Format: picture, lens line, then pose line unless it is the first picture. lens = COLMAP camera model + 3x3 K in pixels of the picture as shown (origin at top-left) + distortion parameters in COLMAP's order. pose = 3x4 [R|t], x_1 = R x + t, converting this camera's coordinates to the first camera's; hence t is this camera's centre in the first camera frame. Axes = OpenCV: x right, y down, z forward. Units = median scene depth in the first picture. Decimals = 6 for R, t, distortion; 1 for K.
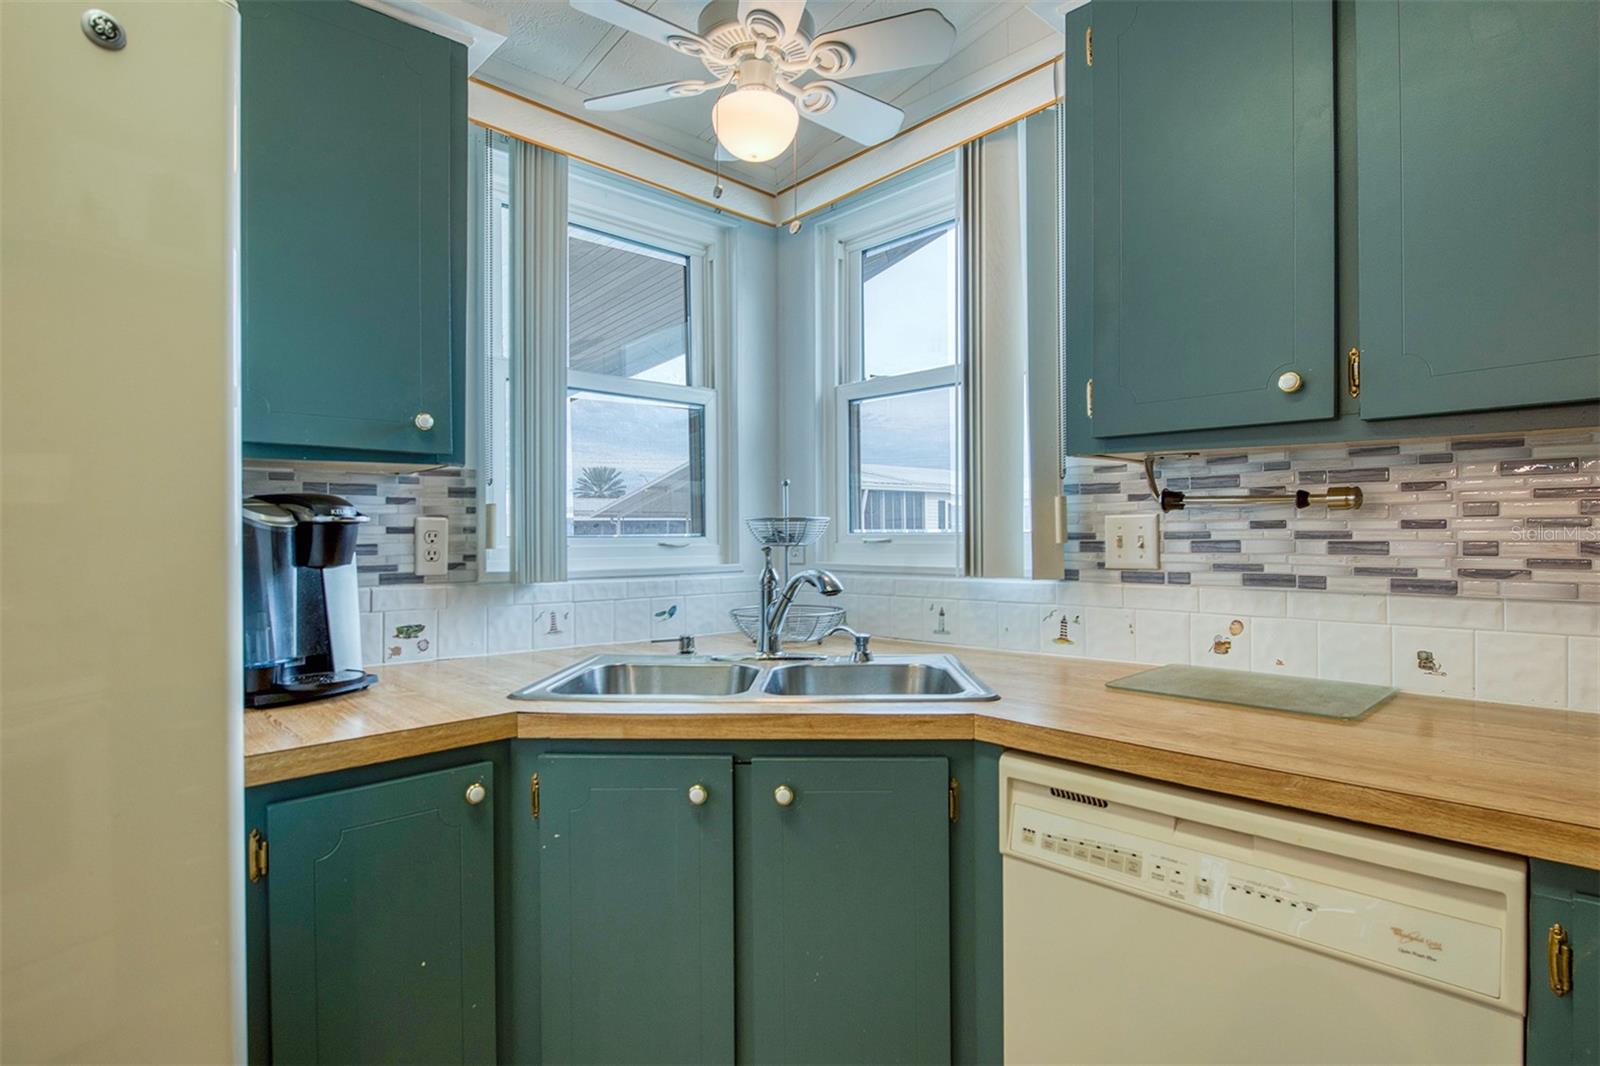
lens RADIAL K [[832.5, 0, 802.1], [0, 832.5, 542.4], [0, 0, 1]] dist [-0.002381, 0.001578]
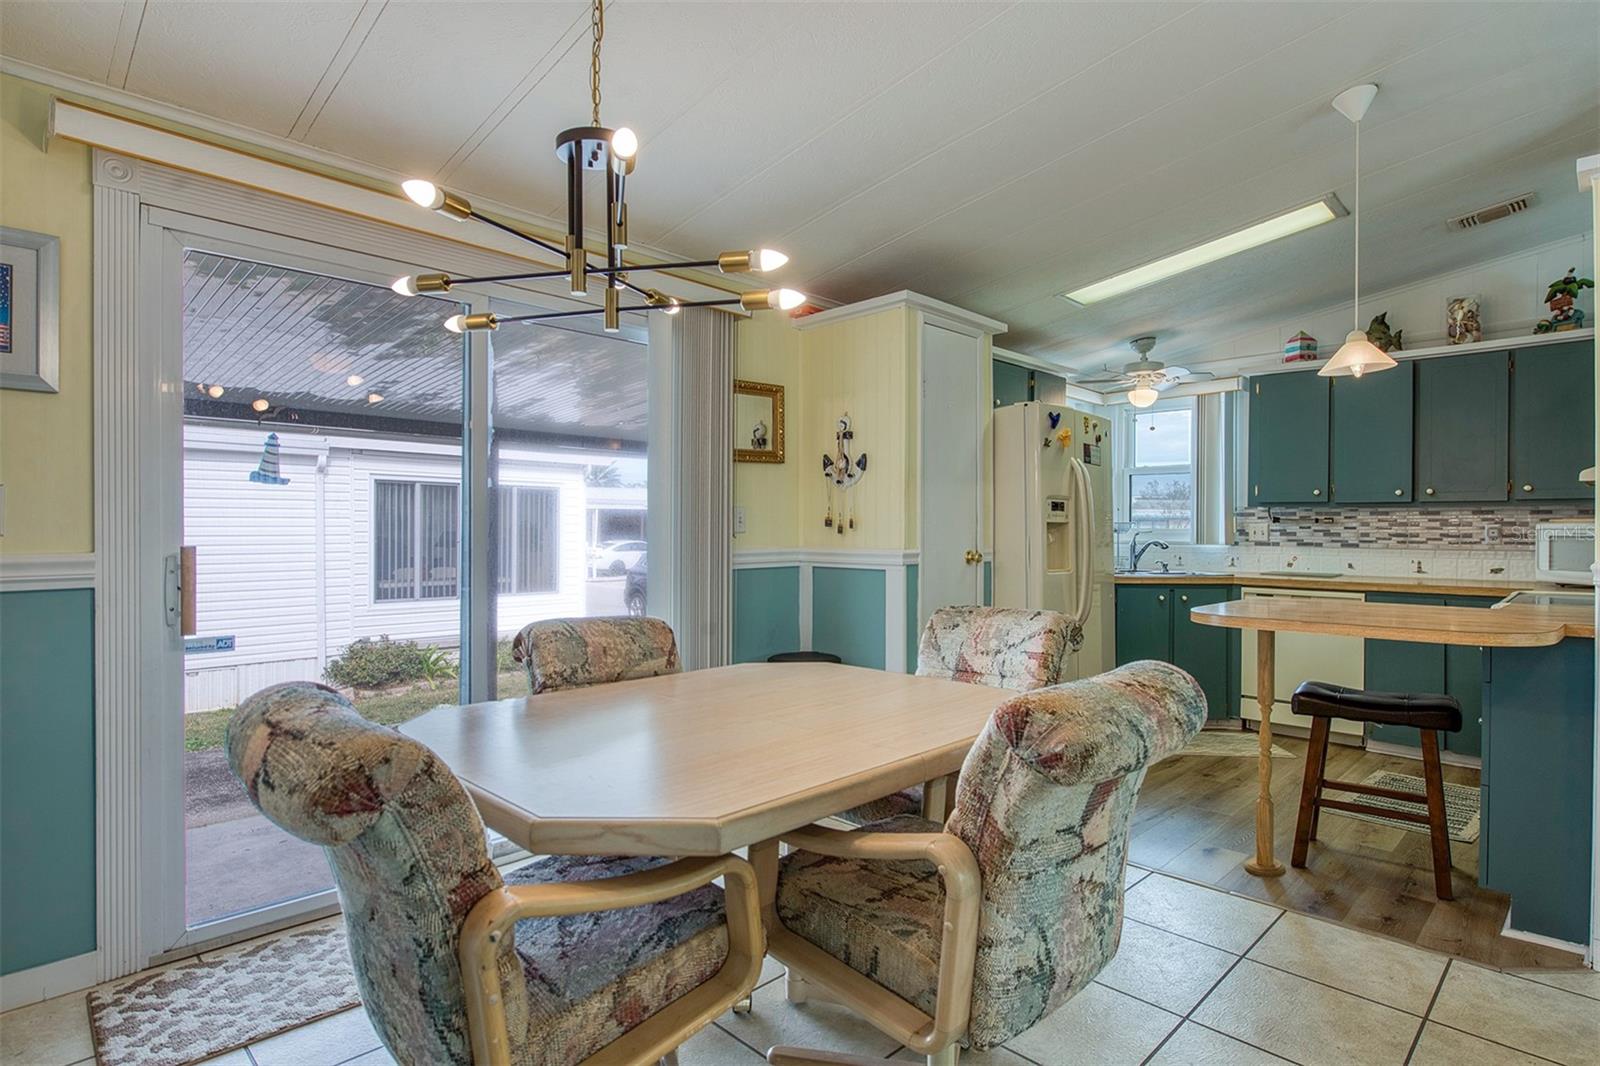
lens RADIAL K [[832.5, 0, 791.6], [0, 832.5, 538.6], [0, 0, 1]] dist [-0.002381, 0.001578]
pose [[0.999473, 0.008427, 0.031337, -1.709642], [-0.008601, 0.999948, 0.005415, 0.023931], [-0.031290, -0.005682, 0.999494, -2.421255]]
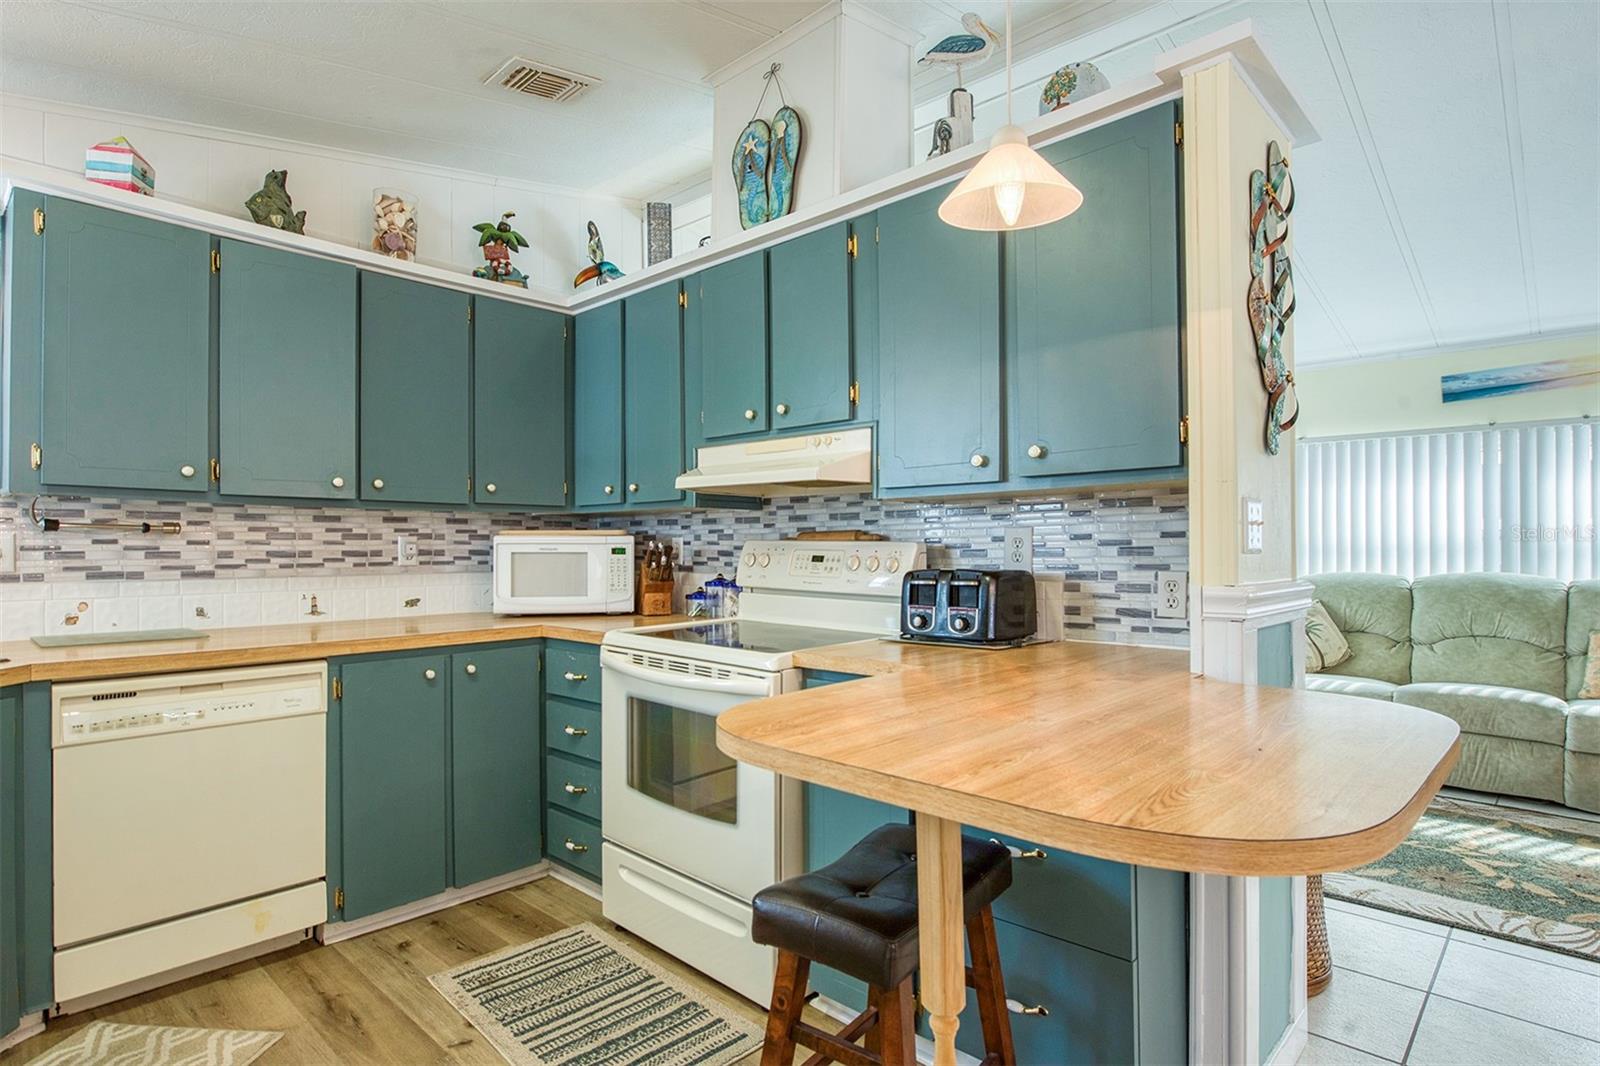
lens RADIAL K [[832.5, 0, 807.9], [0, 832.5, 544.8], [0, 0, 1]] dist [-0.002381, 0.001578]
pose [[-0.064898, 0.003768, 0.997885, -1.247903], [0.008091, 0.999962, -0.003249, 0.001401], [-0.997859, 0.007863, -0.064926, -0.294377]]
